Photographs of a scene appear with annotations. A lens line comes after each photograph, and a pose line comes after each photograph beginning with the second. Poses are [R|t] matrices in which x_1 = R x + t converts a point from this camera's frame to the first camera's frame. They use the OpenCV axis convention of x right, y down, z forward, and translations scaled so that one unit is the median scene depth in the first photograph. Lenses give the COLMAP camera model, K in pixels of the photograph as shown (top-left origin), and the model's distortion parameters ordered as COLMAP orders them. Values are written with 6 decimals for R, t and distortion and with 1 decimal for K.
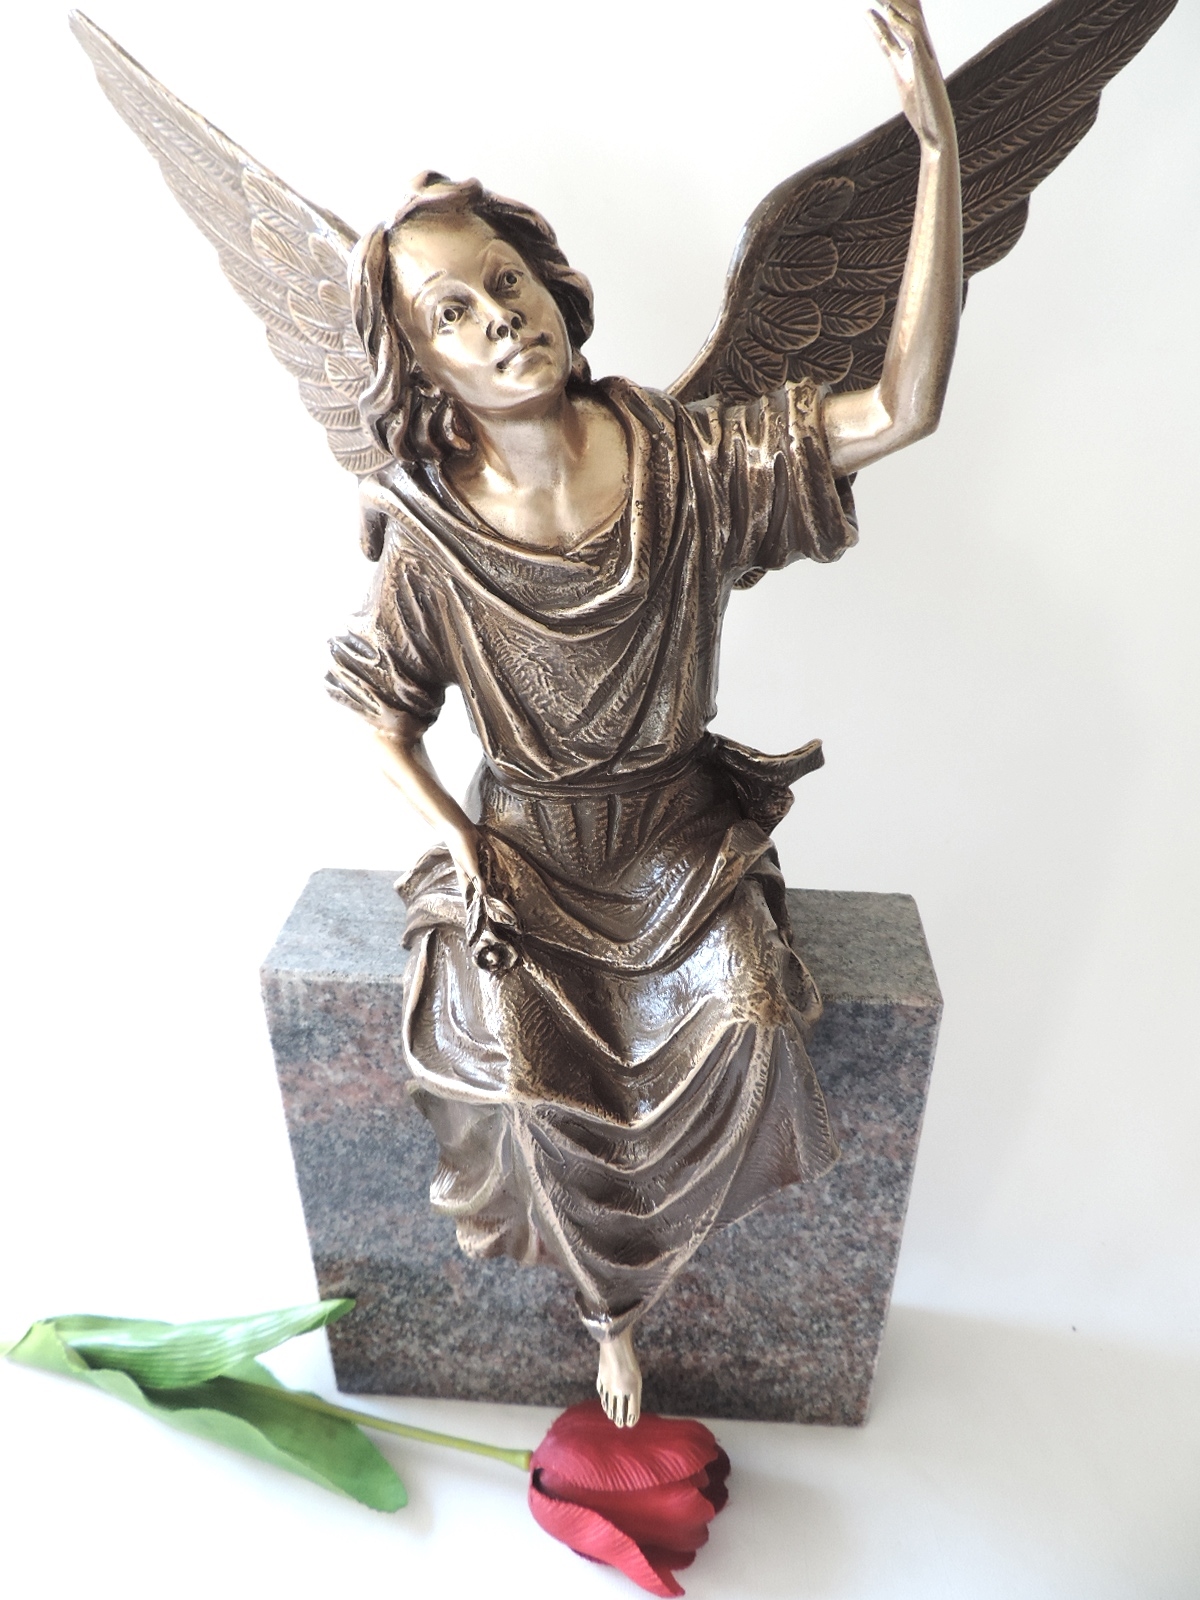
lens RADIAL K [[1133.6, 0, 602.7], [0, 1133.6, 777.6], [0, 0, 1]] dist [-0.003797, -0.007040]
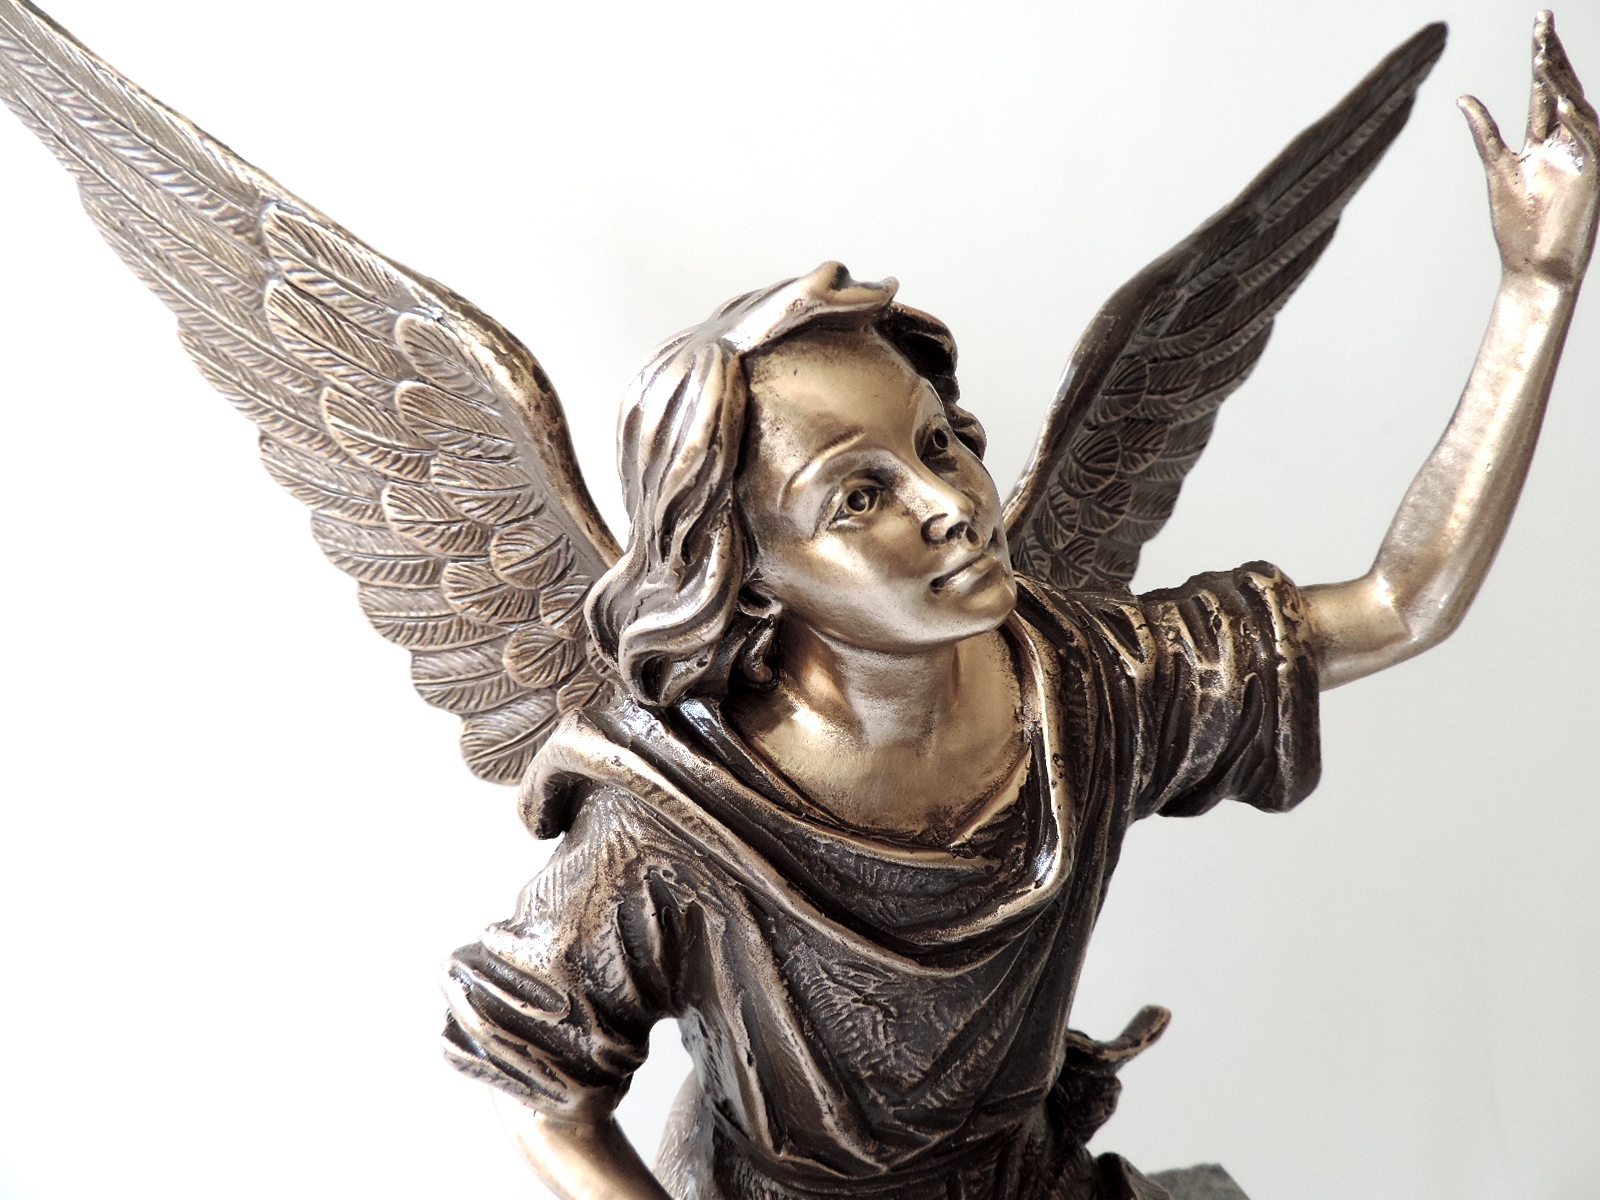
lens RADIAL K [[1133.6, 0, 824.4], [0, 1133.6, 606.5], [0, 0, 1]] dist [-0.003797, -0.007040]
pose [[0.936353, -0.037057, 0.349100, -0.236136], [0.093682, 0.984728, -0.146745, -0.184977], [-0.338331, 0.170109, 0.925524, 0.329612]]
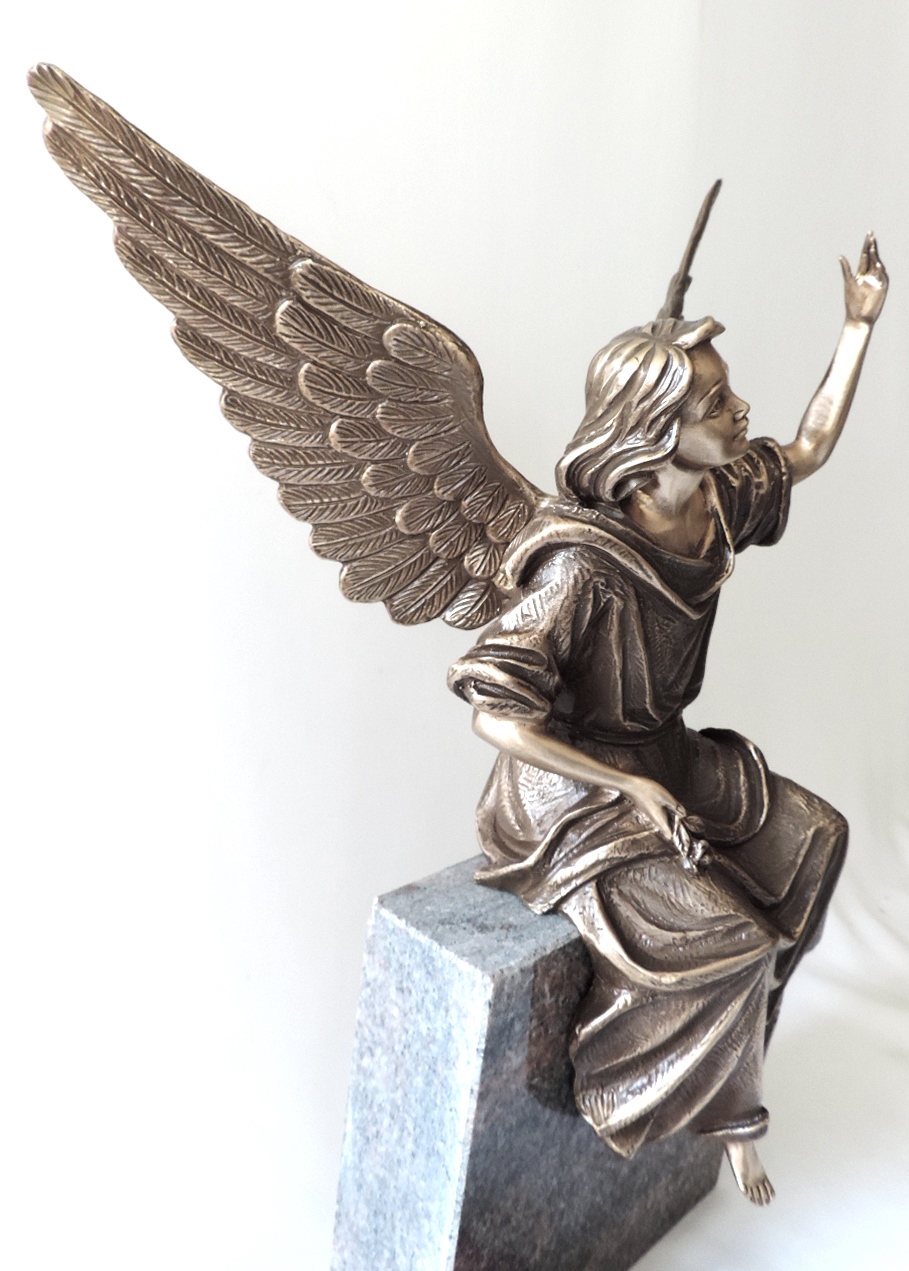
lens RADIAL K [[1139.4, 0, 516.5], [0, 1139.4, 580.7], [0, 0, 1]] dist [0.000754, 0.009814]
pose [[0.592343, -0.122431, 0.796329, -1.026279], [0.261564, 0.964073, -0.046342, -0.125170], [-0.762046, 0.235741, 0.603086, 0.235581]]
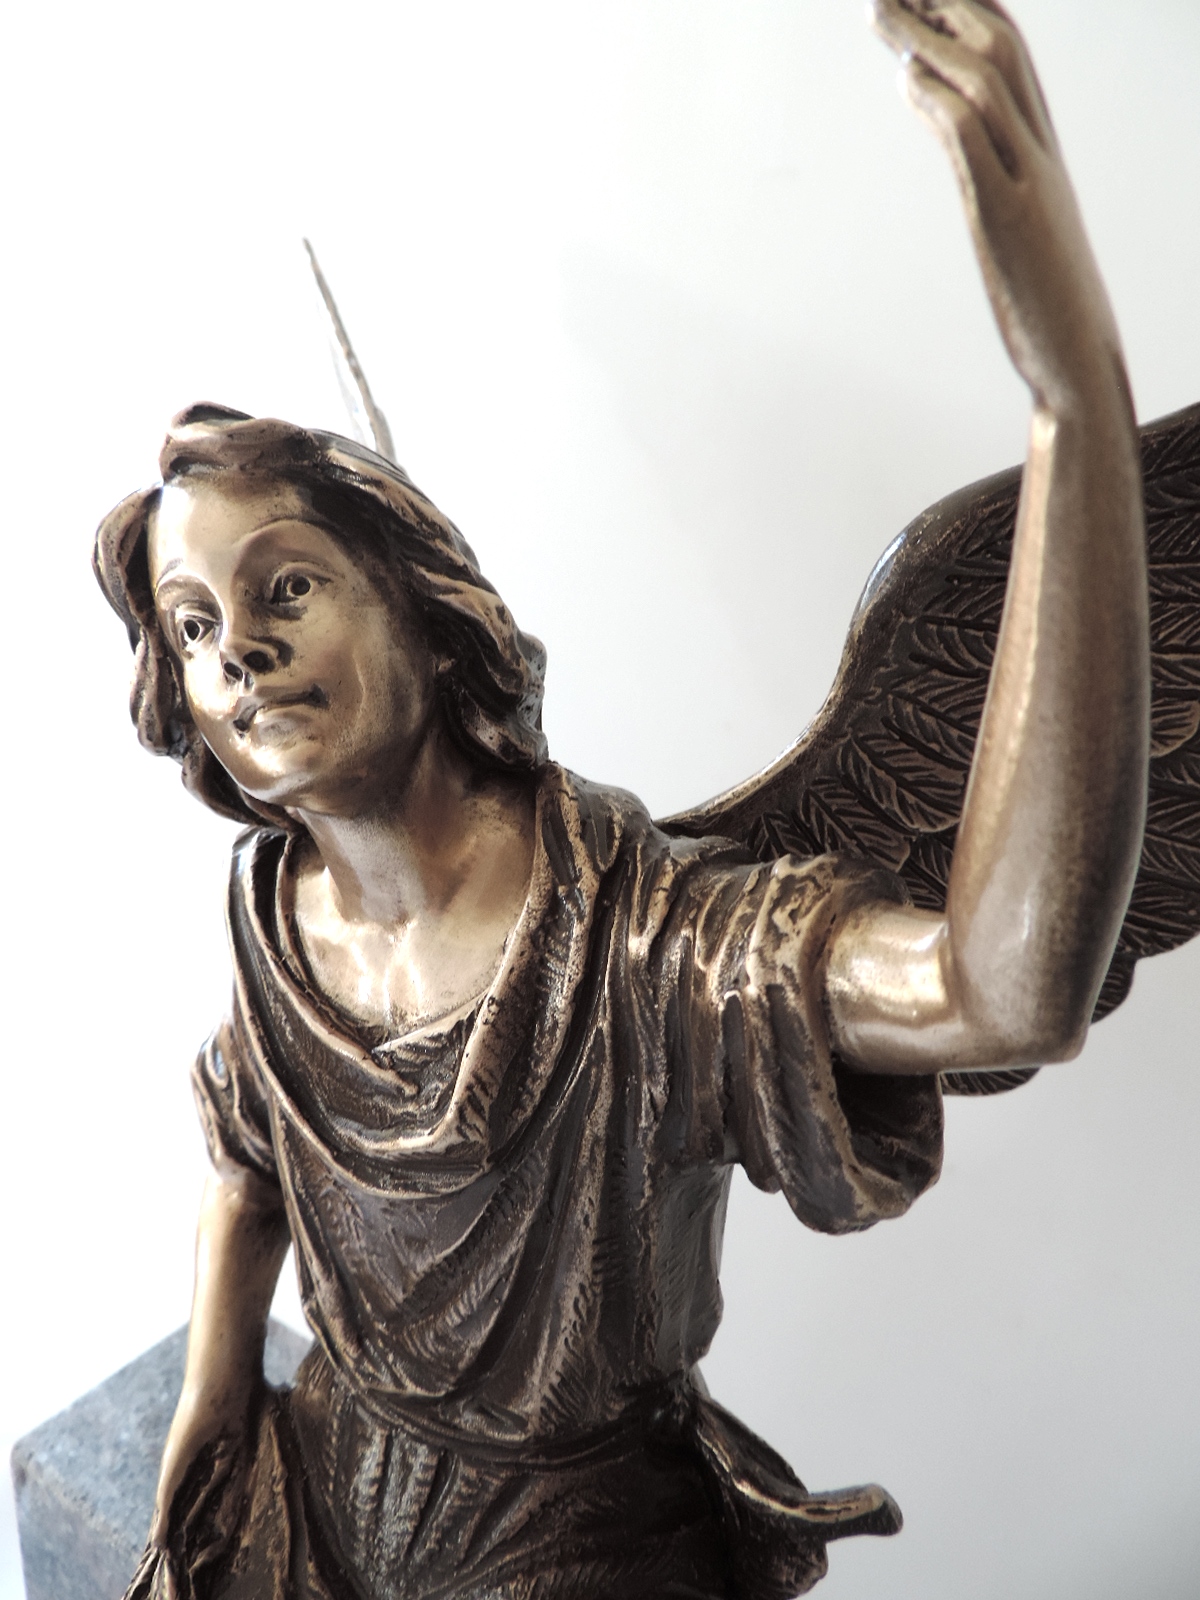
lens RADIAL K [[1133.6, 0, 595.2], [0, 1133.6, 804.5], [0, 0, 1]] dist [-0.003797, -0.007040]
pose [[0.876136, 0.213801, -0.432059, 0.215815], [-0.292986, 0.947903, -0.125059, -0.209824], [0.382812, 0.236156, 0.893132, 0.390592]]
